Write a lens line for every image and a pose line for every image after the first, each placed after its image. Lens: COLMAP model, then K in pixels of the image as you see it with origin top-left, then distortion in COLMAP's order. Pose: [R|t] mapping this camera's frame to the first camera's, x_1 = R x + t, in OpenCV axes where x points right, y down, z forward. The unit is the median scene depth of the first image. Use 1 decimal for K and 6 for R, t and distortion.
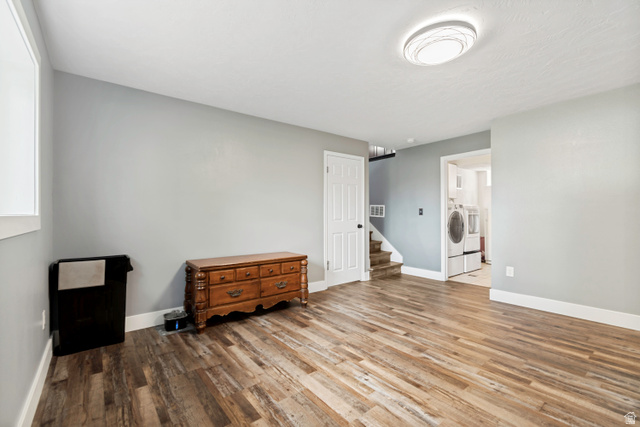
lens RADIAL K [[286.3, 0, 320.0], [0, 286.3, 214.4], [0, 0, 1]] dist [-0.001292, -0.000432]
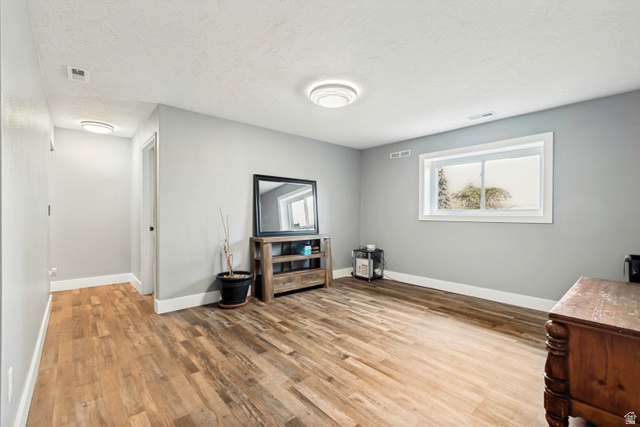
lens RADIAL K [[286.3, 0, 320.0], [0, 286.3, 213.0], [0, 0, 1]] dist [-0.001292, -0.000432]
pose [[-0.998951, 0.000688, -0.045782, 0.492477], [0.000698, 1.000000, -0.000200, -0.010960], [0.045782, -0.000232, -0.998951, 2.187912]]
